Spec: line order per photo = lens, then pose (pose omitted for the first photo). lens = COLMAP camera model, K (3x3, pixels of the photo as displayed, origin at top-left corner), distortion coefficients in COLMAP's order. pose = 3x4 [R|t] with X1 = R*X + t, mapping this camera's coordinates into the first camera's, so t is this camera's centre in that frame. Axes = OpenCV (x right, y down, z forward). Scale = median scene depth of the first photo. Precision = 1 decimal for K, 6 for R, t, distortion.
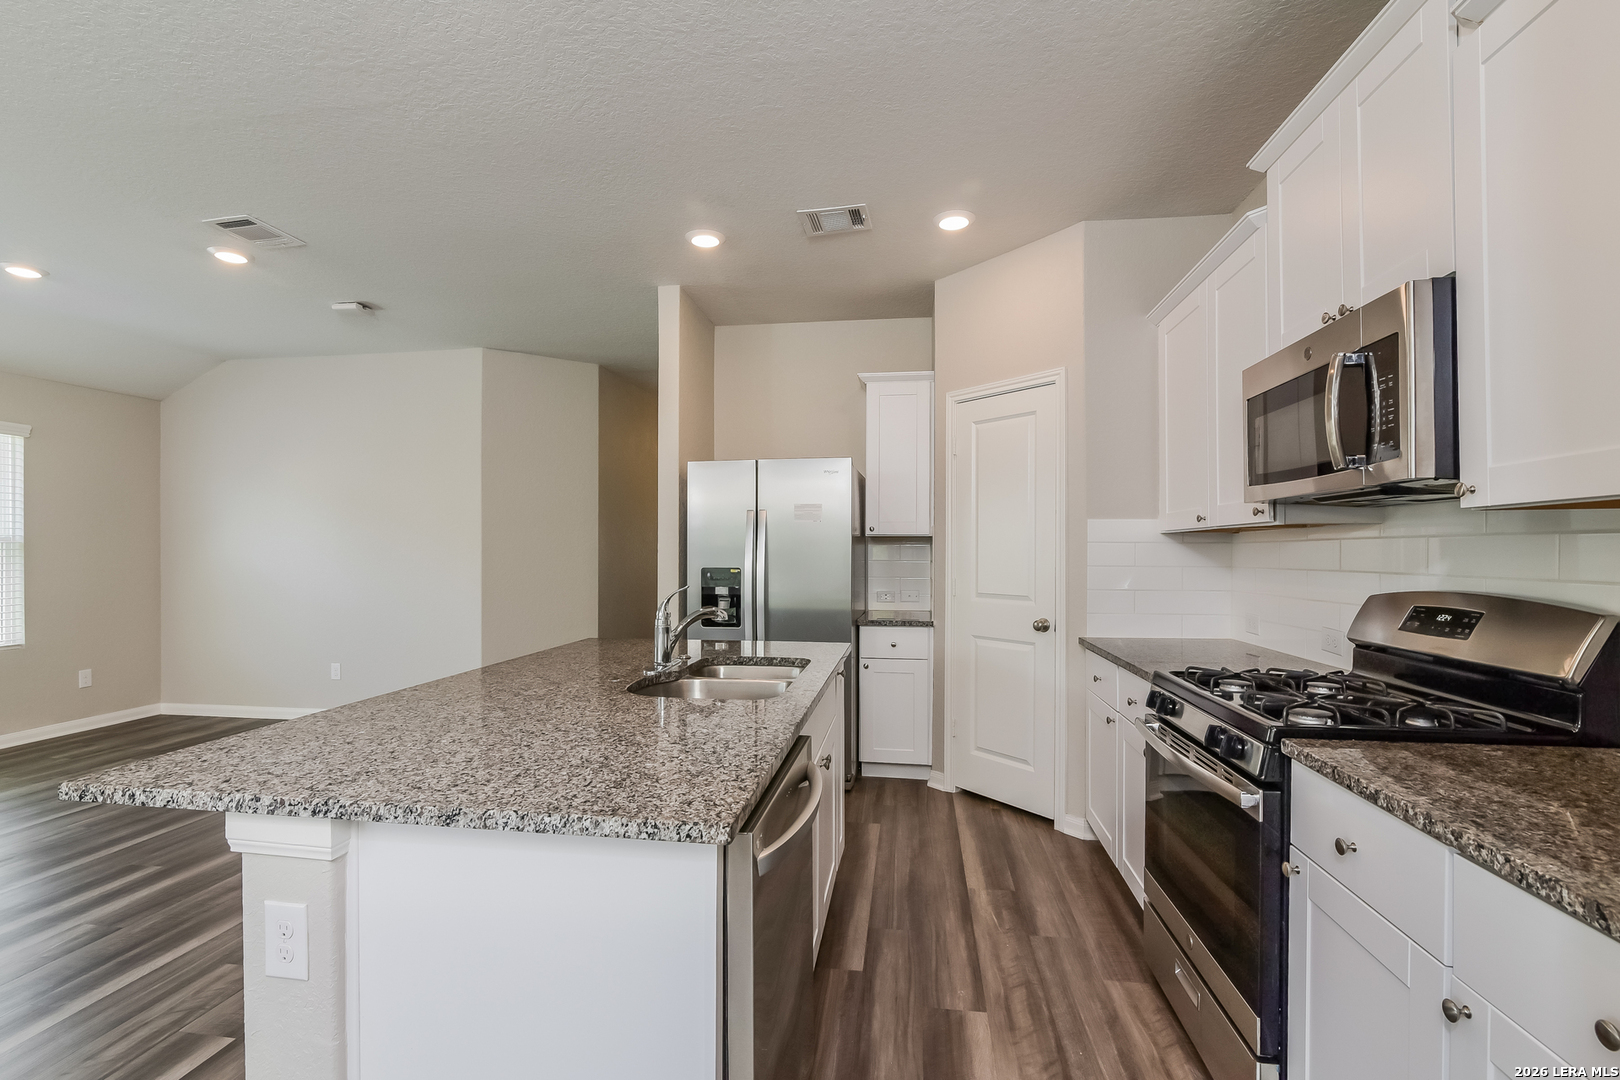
lens RADIAL K [[741.1, 0, 793.8], [0, 741.1, 538.7], [0, 0, 1]] dist [-0.003694, -0.000485]
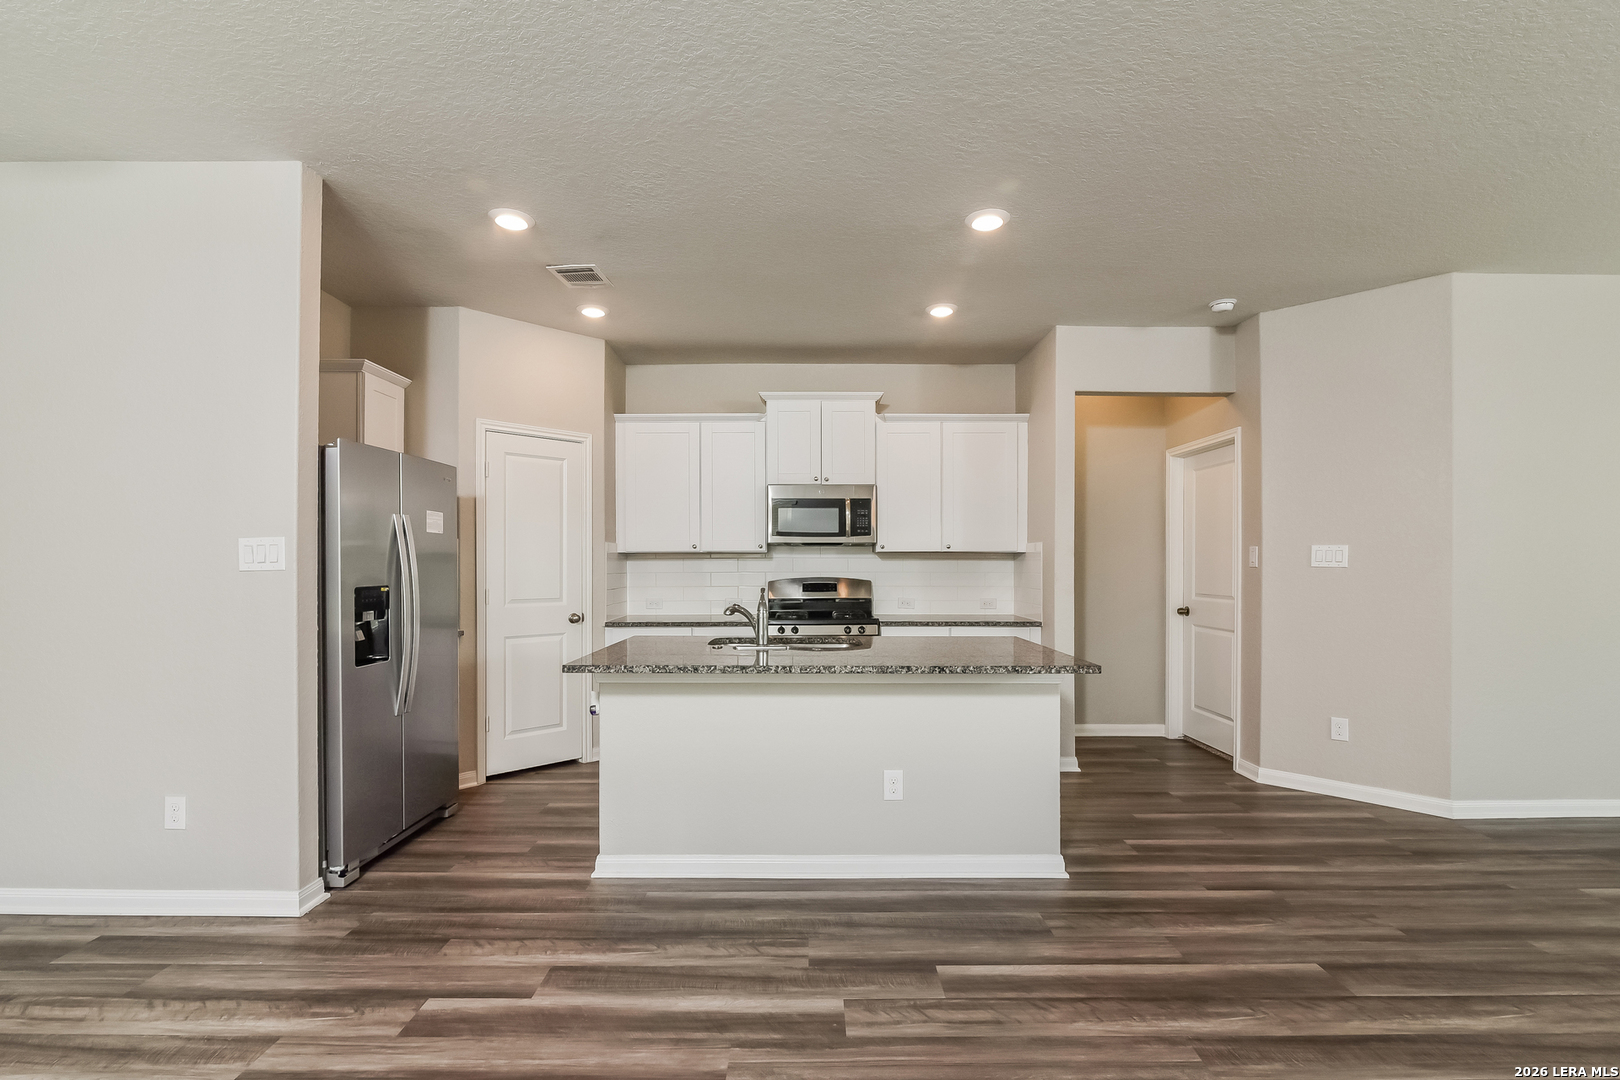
lens RADIAL K [[731.5, 0, 810.0], [0, 731.5, 569.1], [0, 0, 1]] dist [-0.018921, 0.000243]
pose [[-0.145657, -0.003890, 0.989328, -0.910918], [-0.012242, 0.999923, 0.002129, 0.015196], [-0.989259, -0.011801, -0.145693, 0.665276]]
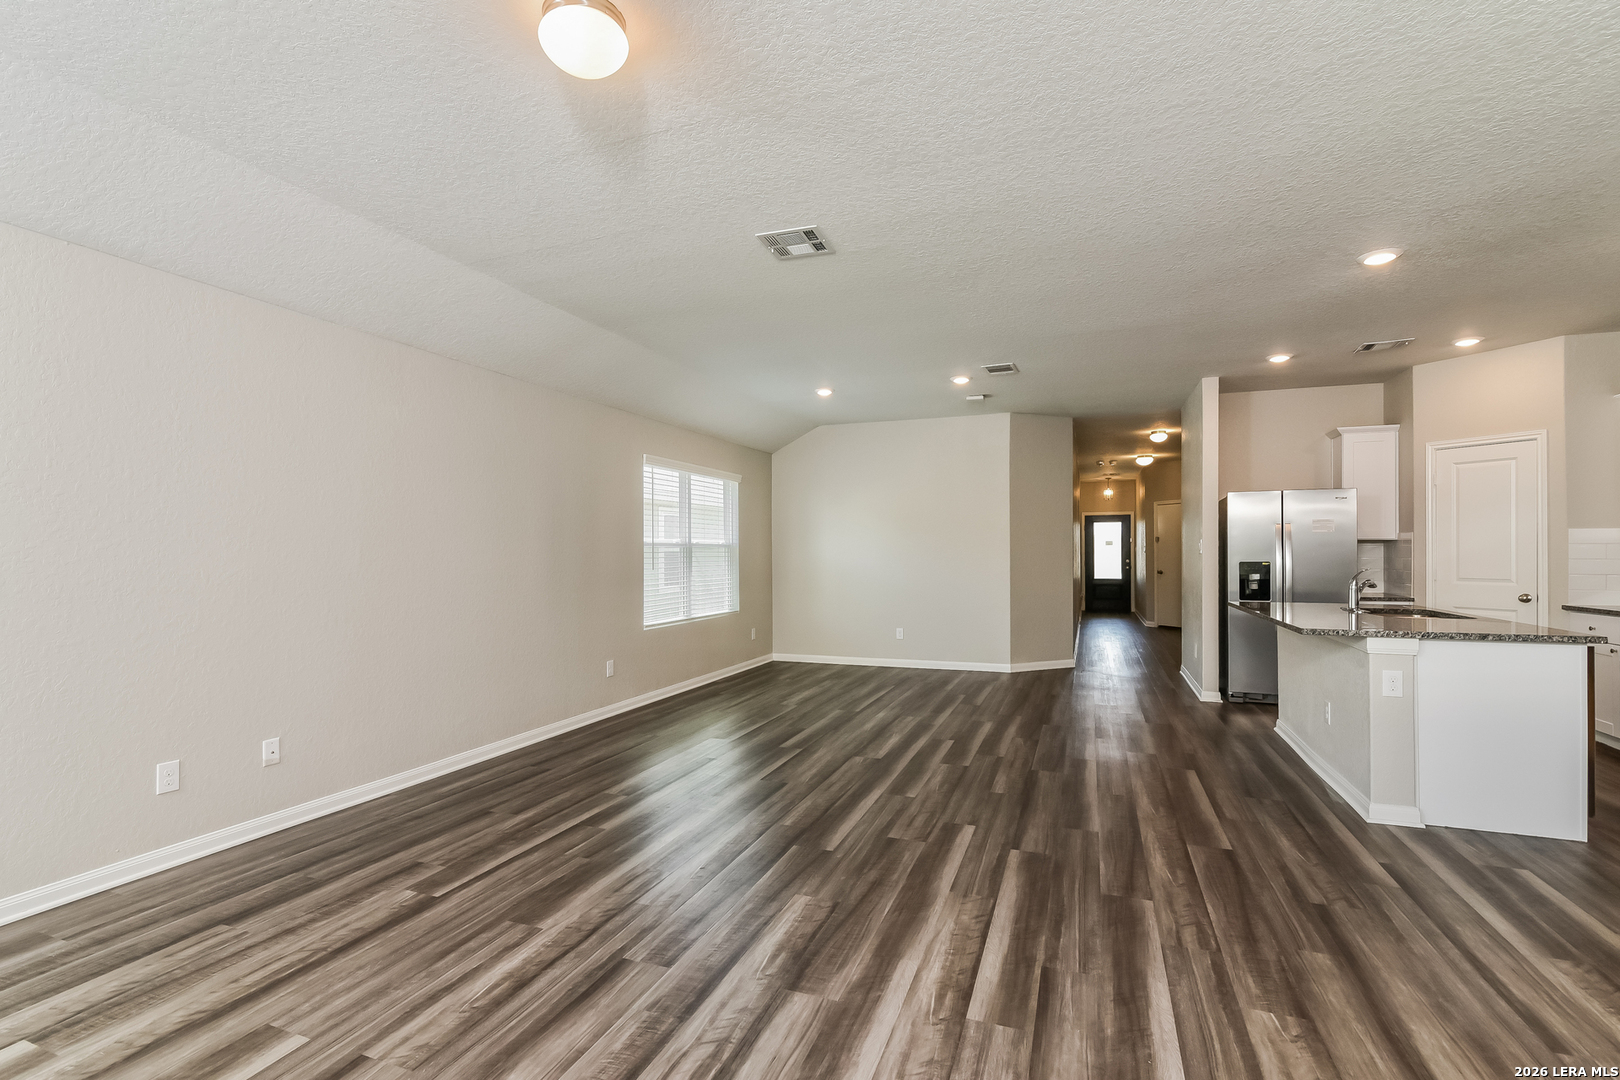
lens RADIAL K [[763.3, 0, 810.0], [0, 763.3, 540.0], [0, 0, 1]] dist [0.005004, 0.000187]
pose [[0.979674, -0.008356, -0.200424, -0.680438], [0.008139, 0.999965, -0.001907, -0.009942], [0.200433, 0.000237, 0.979707, -0.724256]]
